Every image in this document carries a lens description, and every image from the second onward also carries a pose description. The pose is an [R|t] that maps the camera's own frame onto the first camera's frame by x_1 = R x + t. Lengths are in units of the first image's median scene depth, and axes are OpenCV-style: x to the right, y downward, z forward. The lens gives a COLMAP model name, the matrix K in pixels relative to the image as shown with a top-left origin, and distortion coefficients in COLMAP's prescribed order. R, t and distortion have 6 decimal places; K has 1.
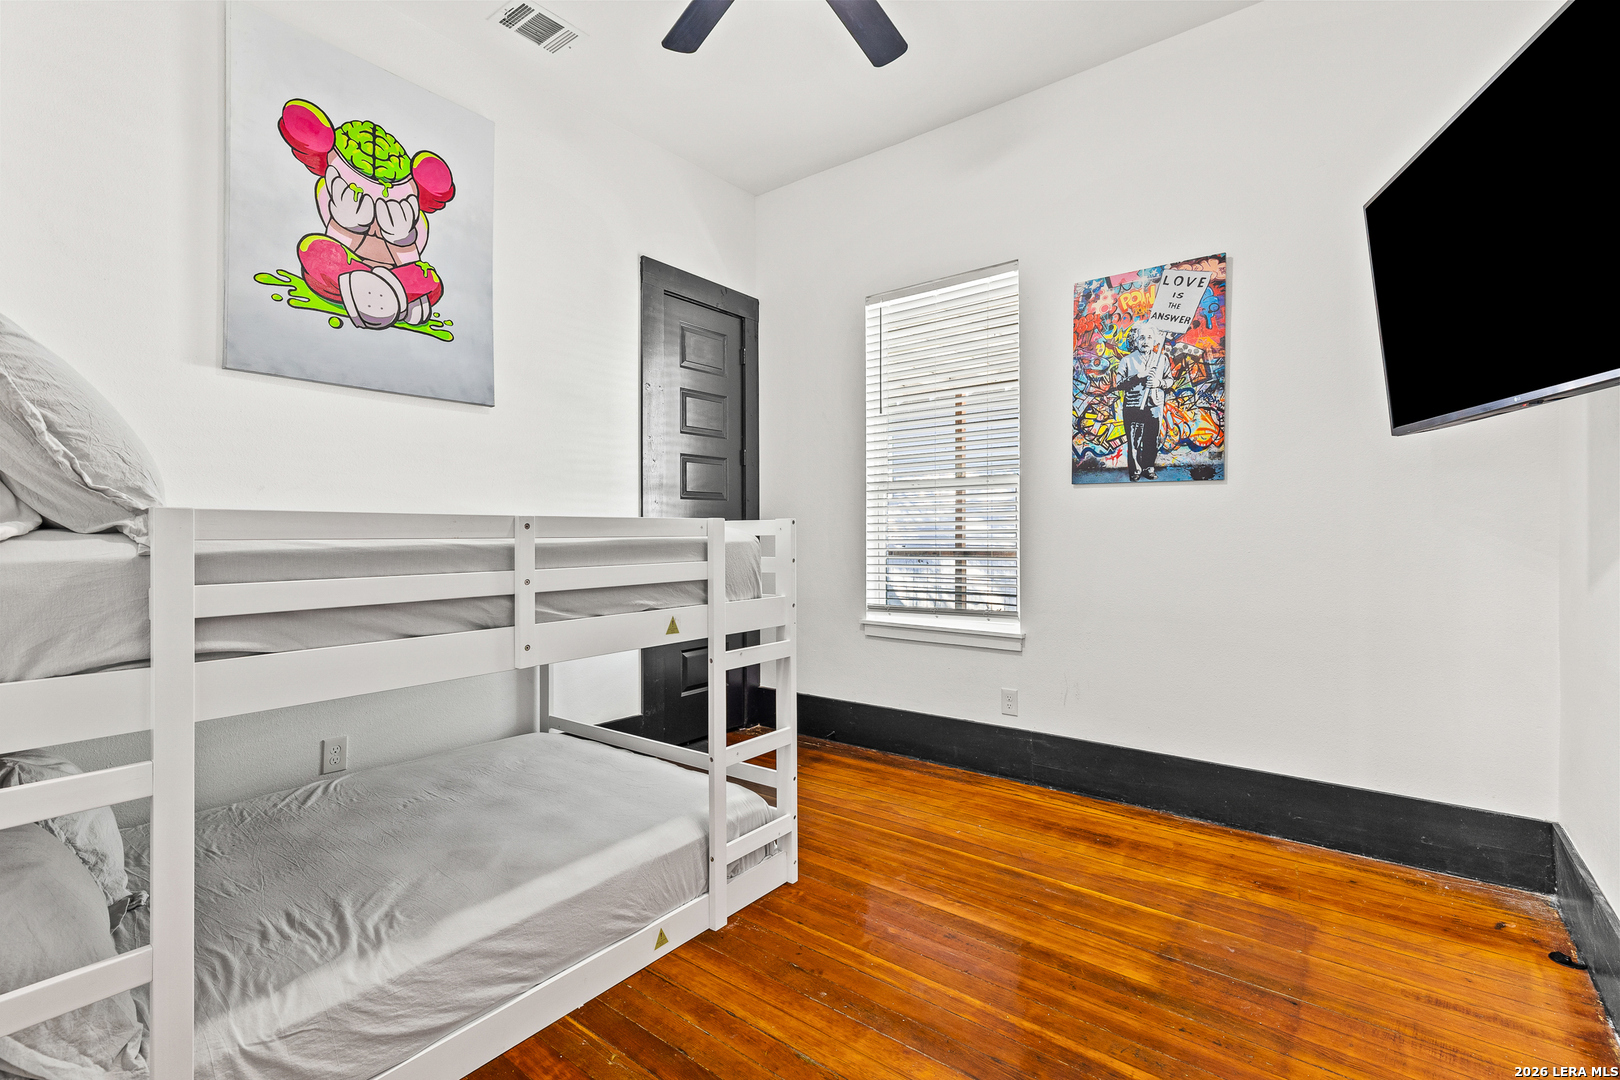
lens RADIAL K [[733.8, 0, 832.8], [0, 733.8, 534.2], [0, 0, 1]] dist [0.008268, -0.000565]
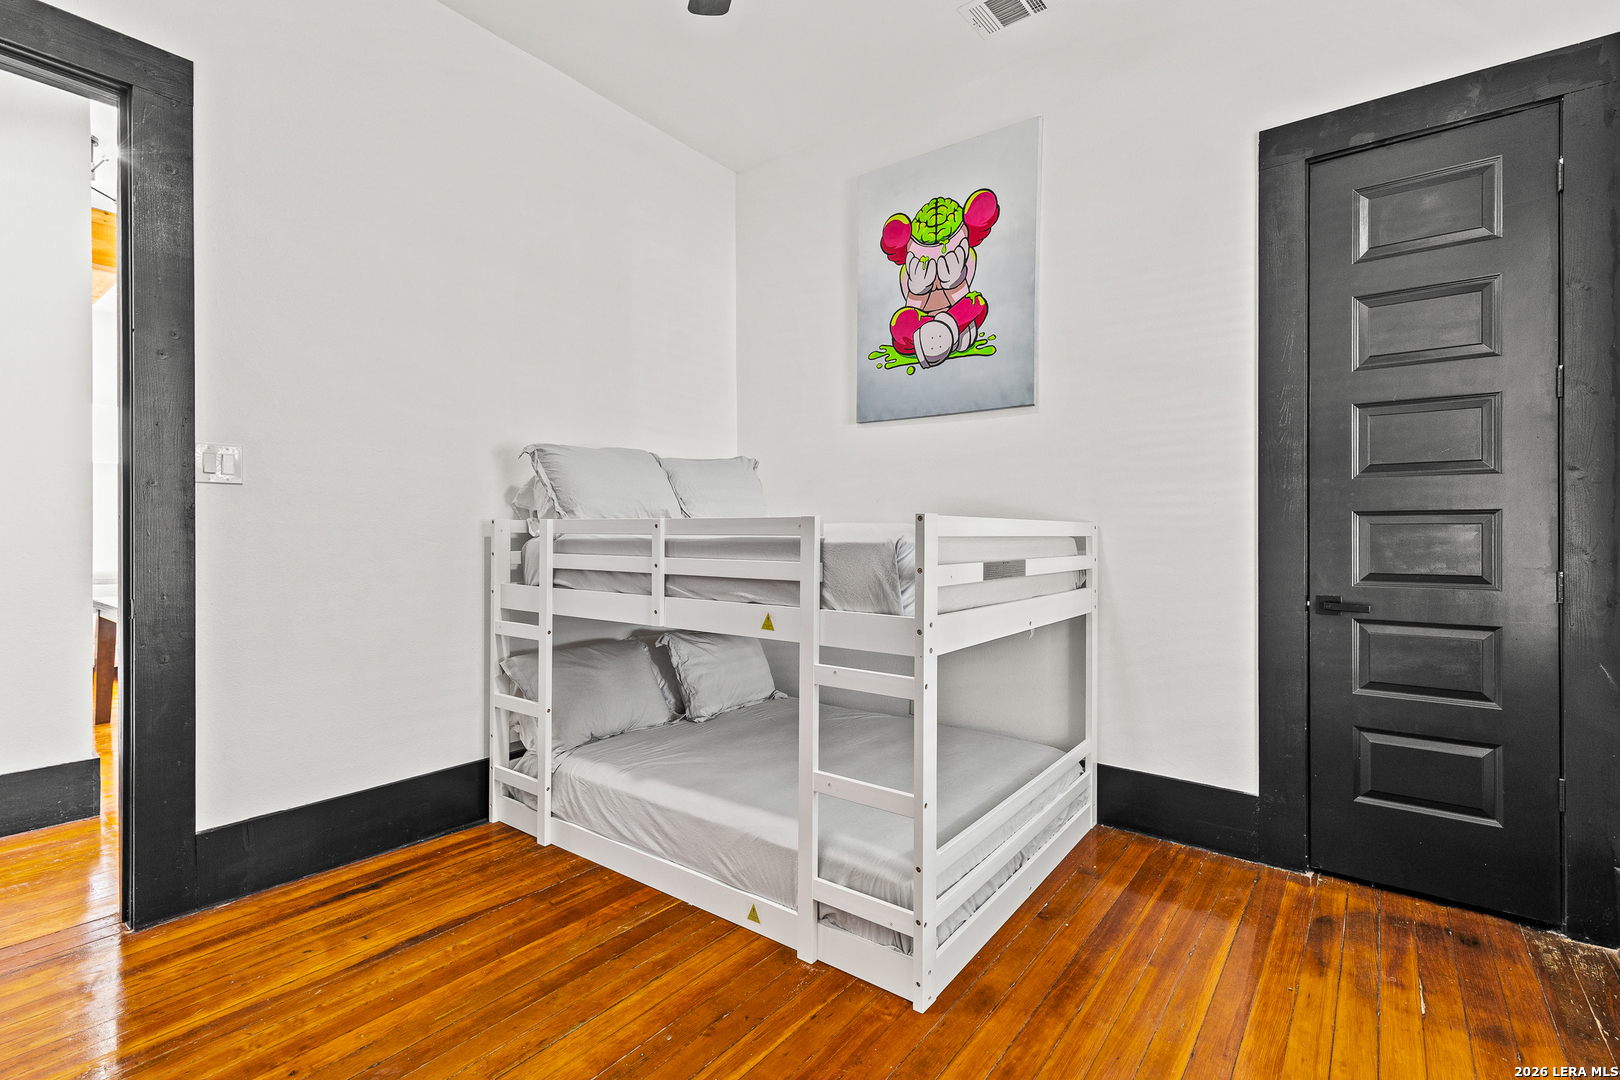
lens RADIAL K [[734.8, 0, 810.0], [0, 734.8, 540.0], [0, 0, 1]] dist [-0.004050, -0.000350]
pose [[-0.017692, 0.010954, -0.999783, 0.638766], [-0.007188, 0.999913, 0.011083, -0.000823], [0.999818, 0.007382, -0.017612, 0.857982]]
